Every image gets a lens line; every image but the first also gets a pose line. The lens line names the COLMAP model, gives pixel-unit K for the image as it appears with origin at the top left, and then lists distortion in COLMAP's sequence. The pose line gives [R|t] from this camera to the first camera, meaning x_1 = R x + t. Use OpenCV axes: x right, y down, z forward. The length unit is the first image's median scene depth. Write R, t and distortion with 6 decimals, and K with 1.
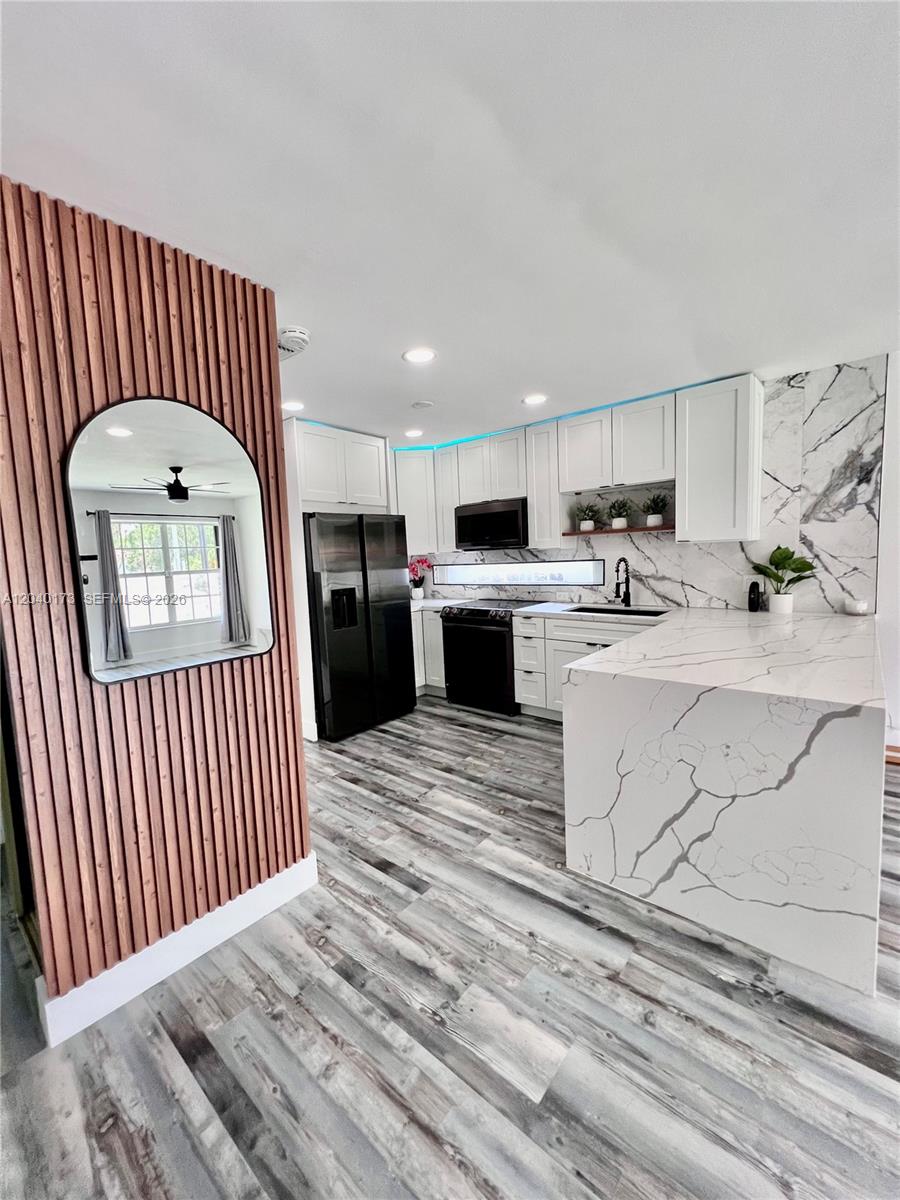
lens RADIAL K [[480.2, 0, 448.4], [0, 480.2, 600.0], [0, 0, 1]] dist [-0.004045, 0.001306]
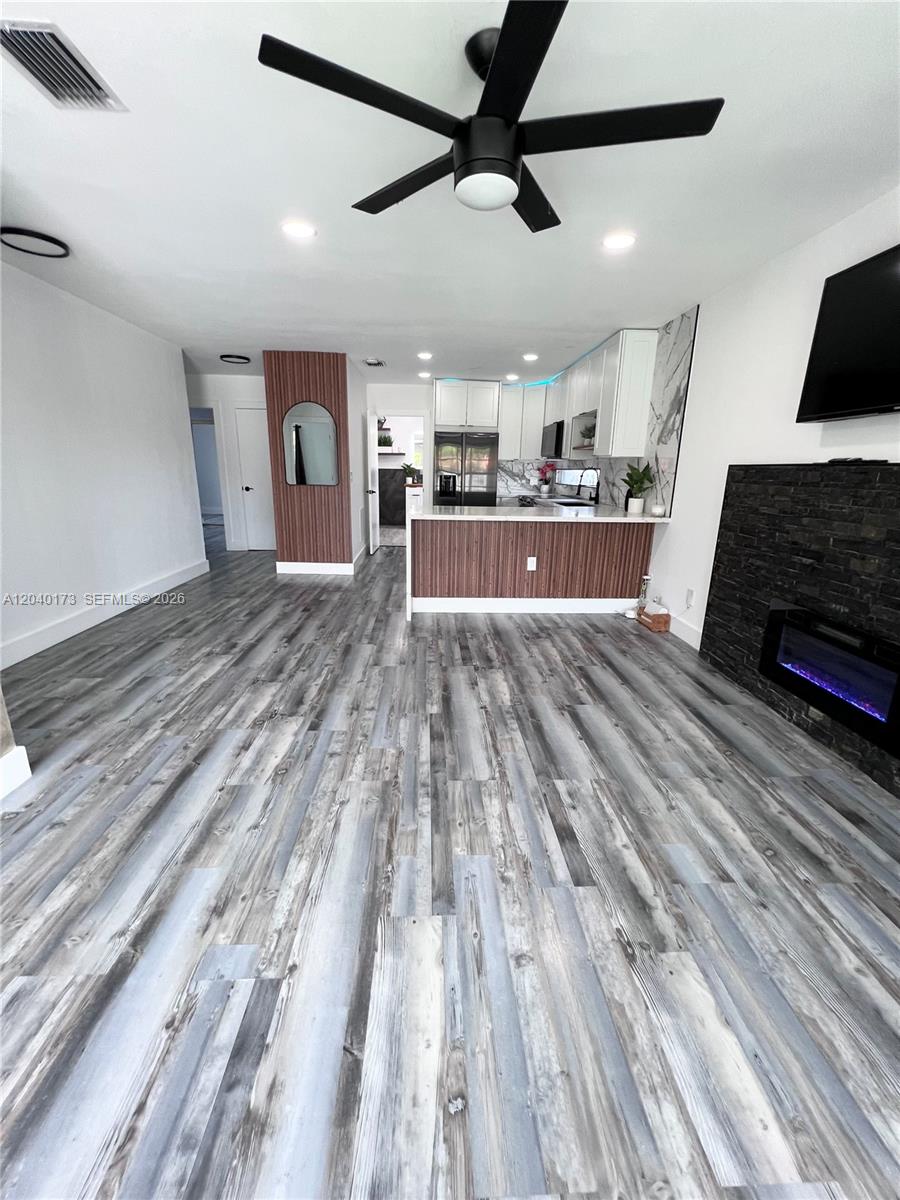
lens RADIAL K [[480.2, 0, 448.3], [0, 480.2, 601.6], [0, 0, 1]] dist [-0.004045, 0.001306]
pose [[0.678026, 0.250768, -0.690939, 1.508145], [-0.115997, 0.964730, 0.236308, 0.010890], [0.725827, -0.080076, 0.683200, -0.377977]]
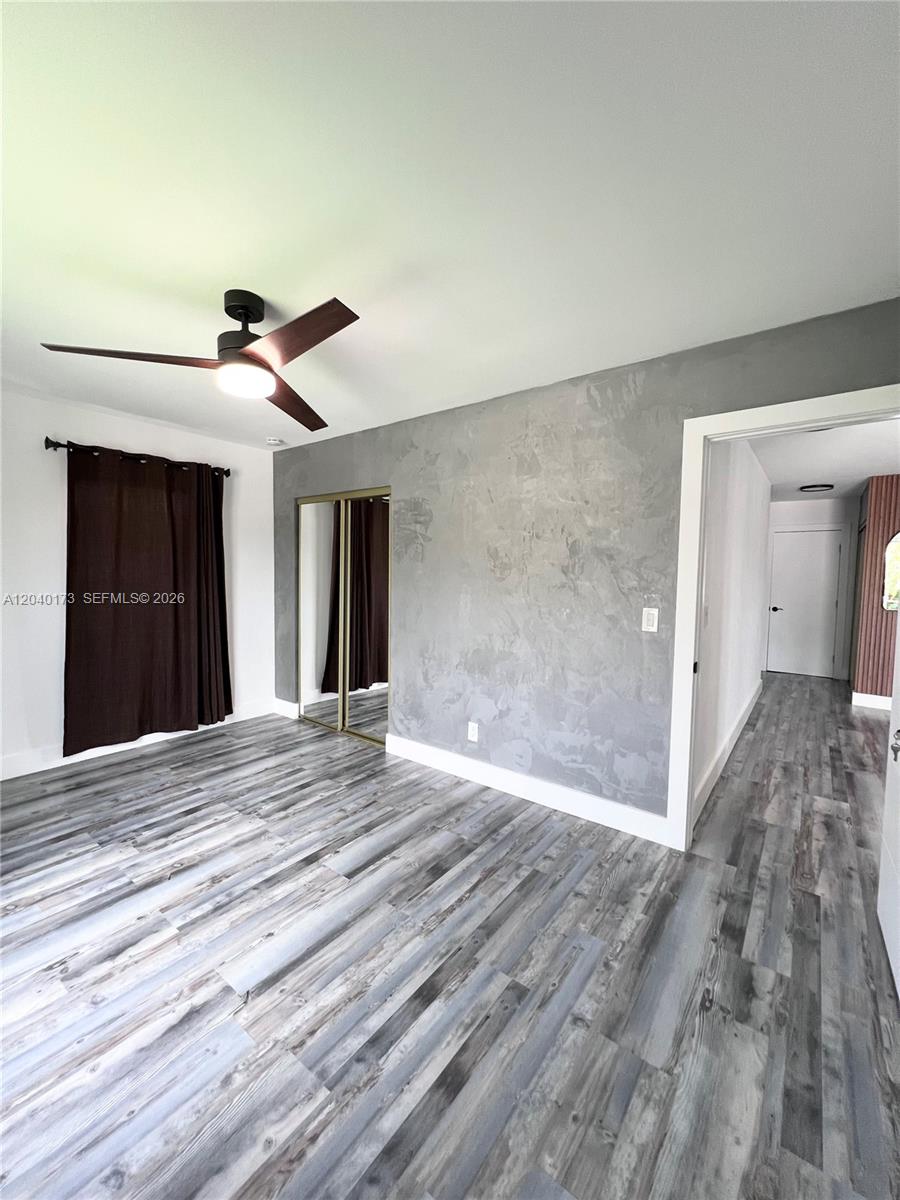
lens RADIAL K [[480.2, 0, 448.1], [0, 480.2, 601.7], [0, 0, 1]] dist [-0.004045, 0.001306]
pose [[0.049297, 0.103714, -0.993385, 1.281171], [-0.109160, 0.989195, 0.097859, 0.059174], [0.992801, 0.103613, 0.060086, -1.180226]]
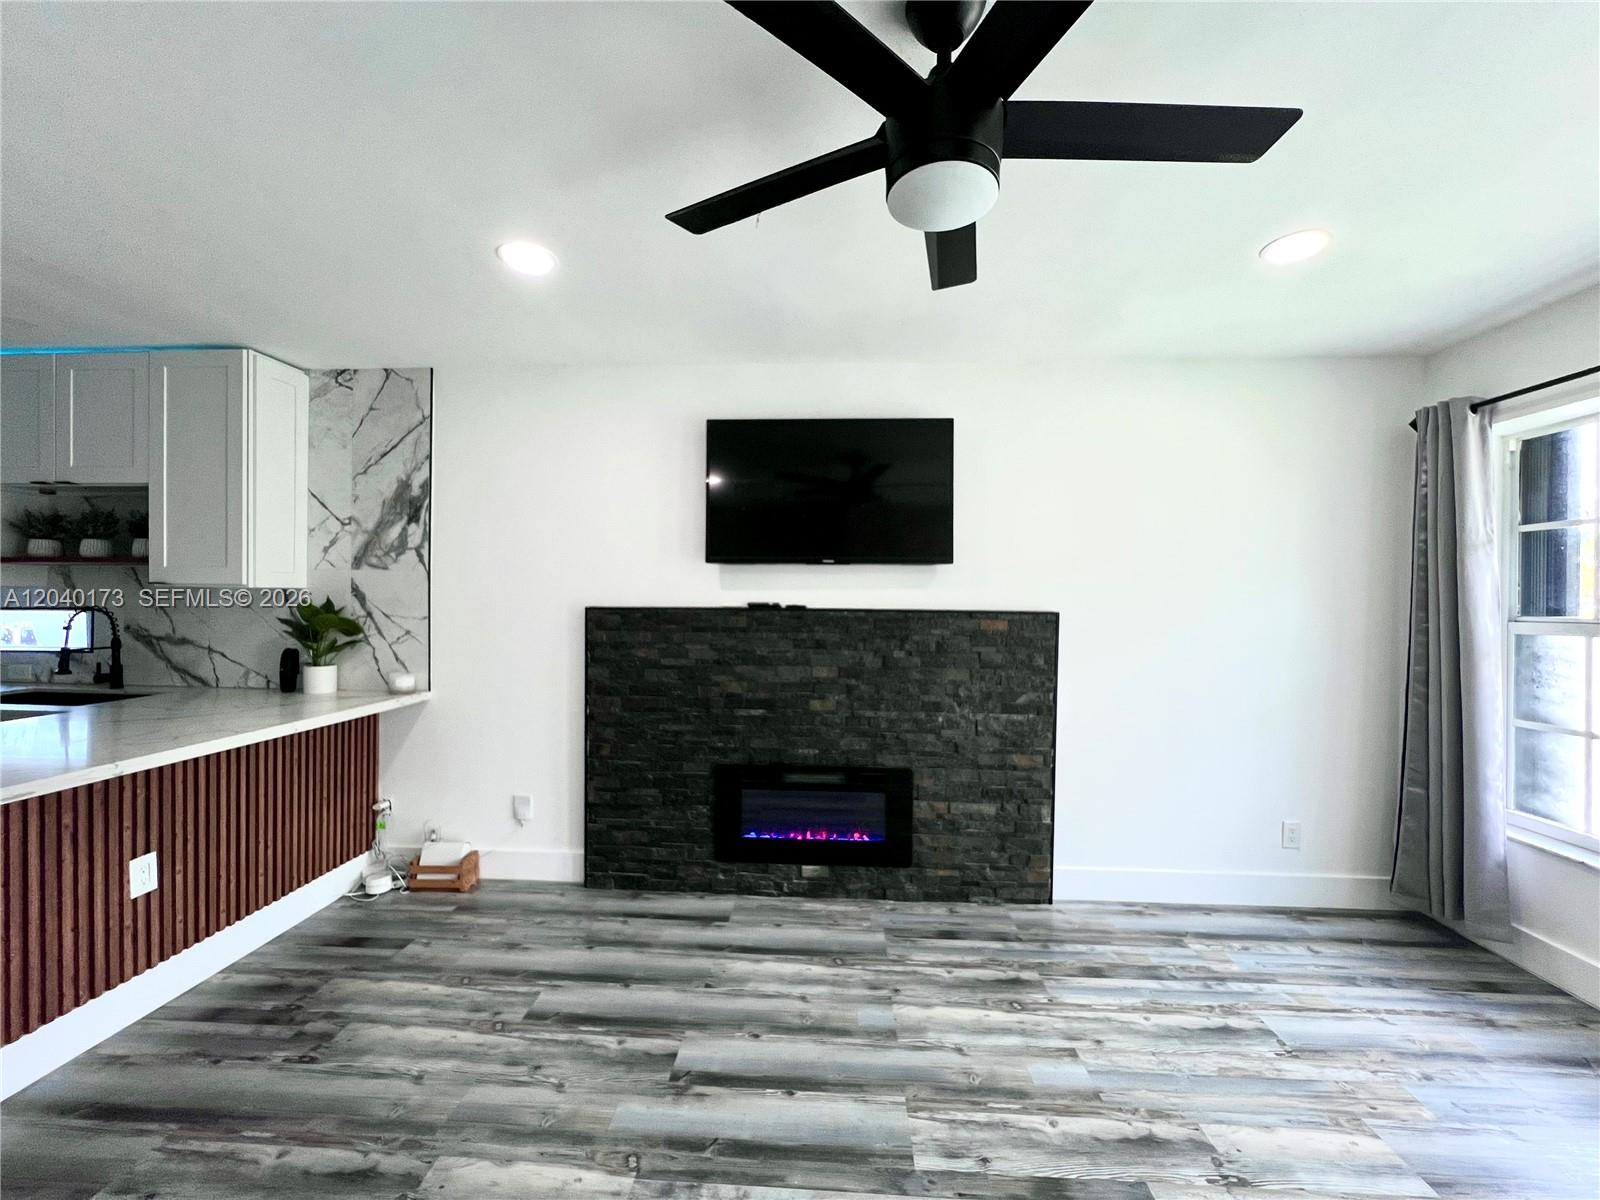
lens RADIAL K [[648.6, 0, 800.6], [0, 648.6, 601.3], [0, 0, 1]] dist [-0.008838, 0.002146]
pose [[0.795713, 0.048616, 0.603720, 0.761592], [0.013796, 0.995060, -0.098312, -0.004507], [-0.605517, 0.086557, 0.791112, -0.208360]]
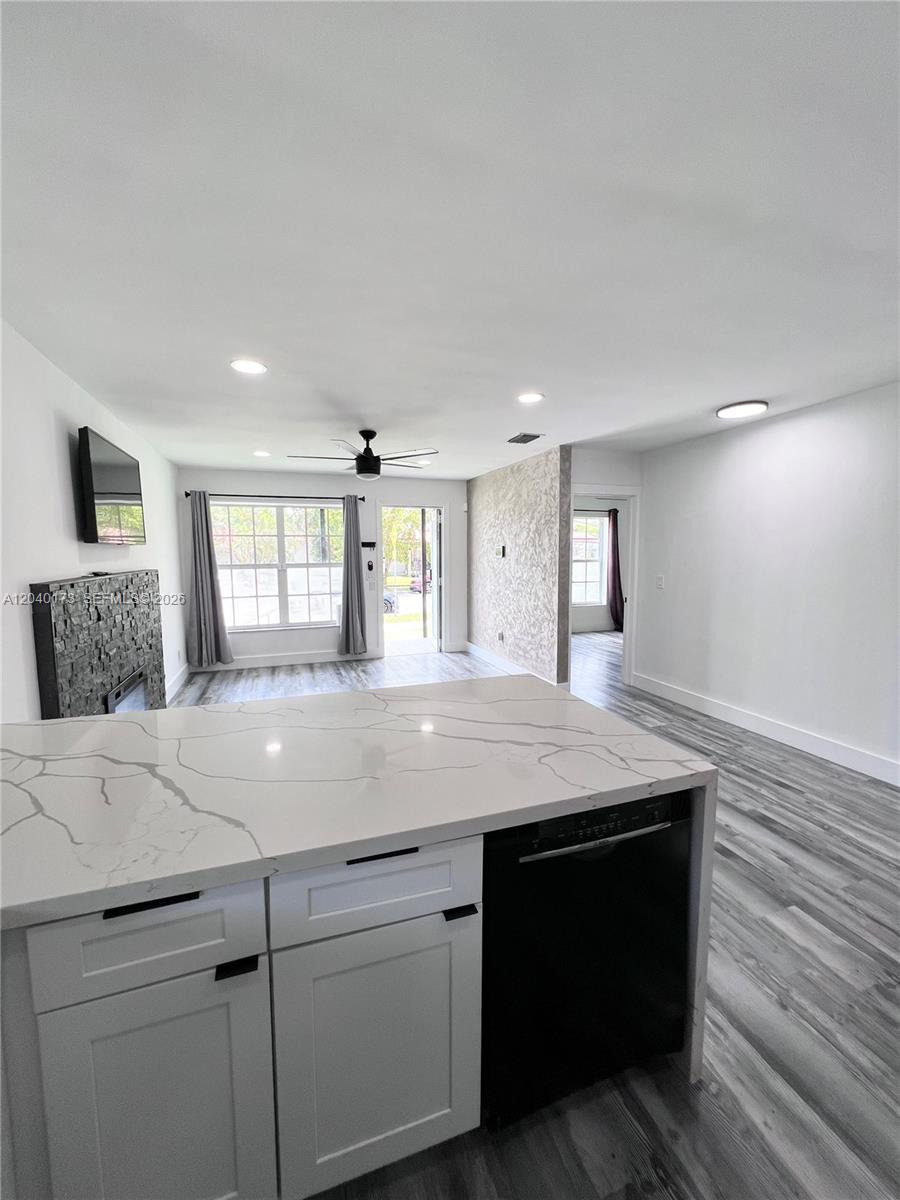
lens RADIAL K [[480.2, 0, 449.6], [0, 480.2, 603.1], [0, 0, 1]] dist [-0.004045, 0.001306]
pose [[-0.862799, -0.007540, 0.505491, 0.160810], [0.086977, 0.982766, 0.163116, -0.135603], [-0.498009, 0.184703, -0.847273, 1.164323]]
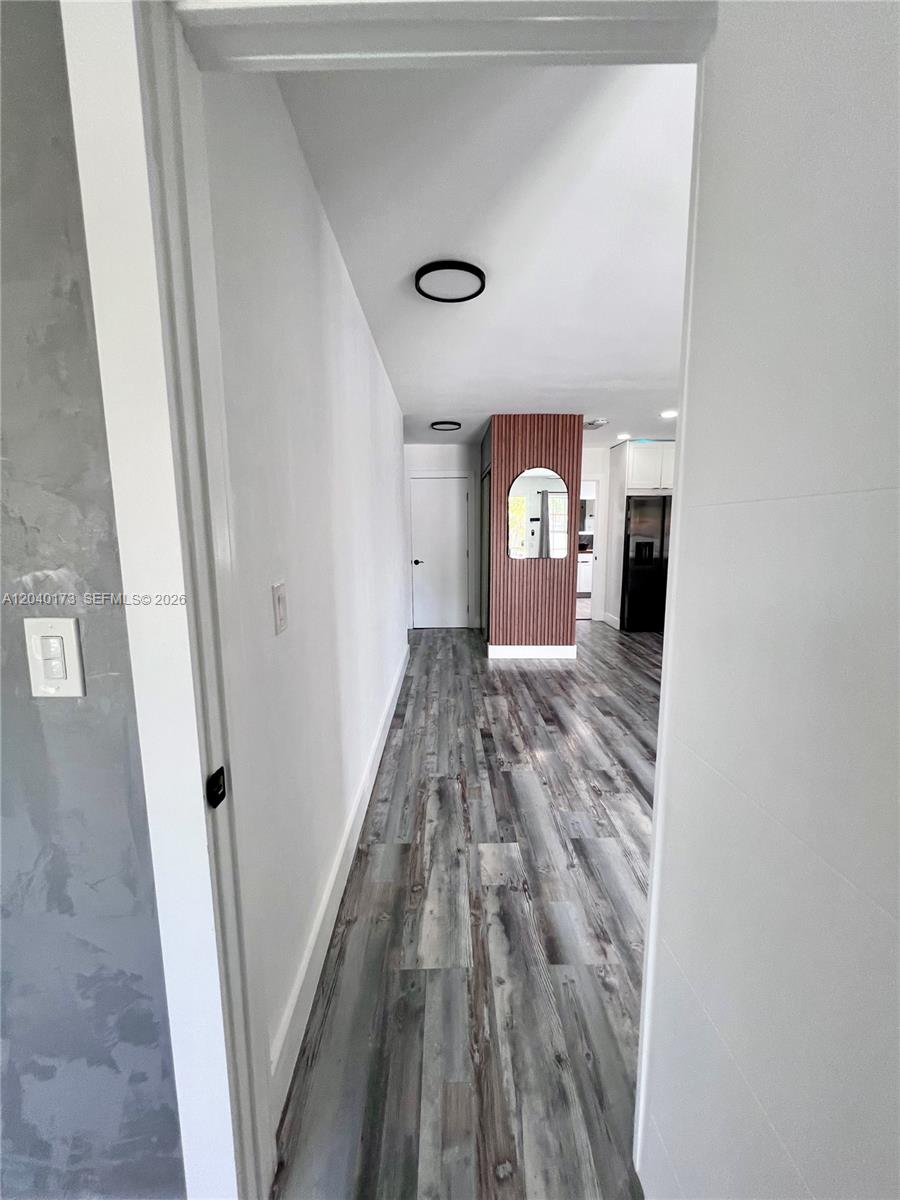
lens RADIAL K [[480.2, 0, 446.3], [0, 480.2, 599.8], [0, 0, 1]] dist [-0.004045, 0.001306]
pose [[0.651592, 0.143667, -0.744840, 0.767524], [-0.088457, 0.989593, 0.113494, 0.059255], [0.753394, -0.008066, 0.657520, -0.777583]]
